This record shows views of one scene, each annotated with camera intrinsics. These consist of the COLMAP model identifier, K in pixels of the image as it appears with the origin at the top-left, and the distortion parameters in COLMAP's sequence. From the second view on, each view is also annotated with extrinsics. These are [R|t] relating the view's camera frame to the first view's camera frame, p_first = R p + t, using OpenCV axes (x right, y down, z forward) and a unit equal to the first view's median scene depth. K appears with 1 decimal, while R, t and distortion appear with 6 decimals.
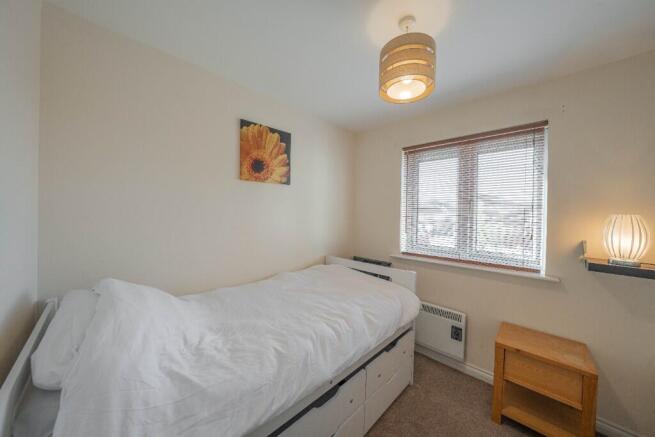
lens RADIAL K [[225.3, 0, 328.5], [0, 225.3, 216.9], [0, 0, 1]] dist [-0.019330, 0.003028]
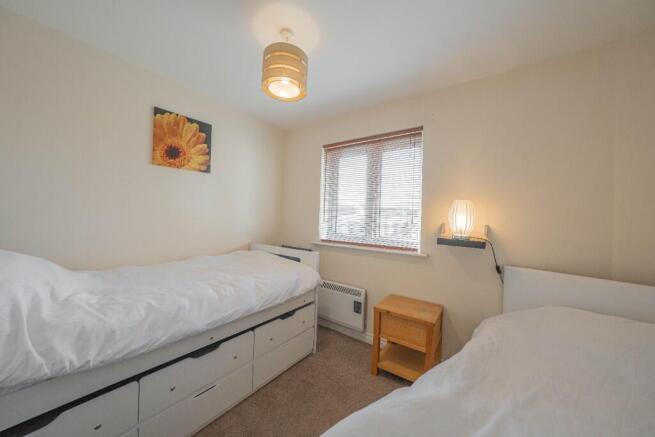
lens RADIAL K [[225.3, 0, 326.2], [0, 225.3, 216.5], [0, 0, 1]] dist [-0.019330, 0.003028]
pose [[0.990530, 0.015323, 0.136437, 0.268020], [-0.013333, 0.999791, -0.015485, 0.082633], [-0.136646, 0.013520, 0.990528, -0.134946]]
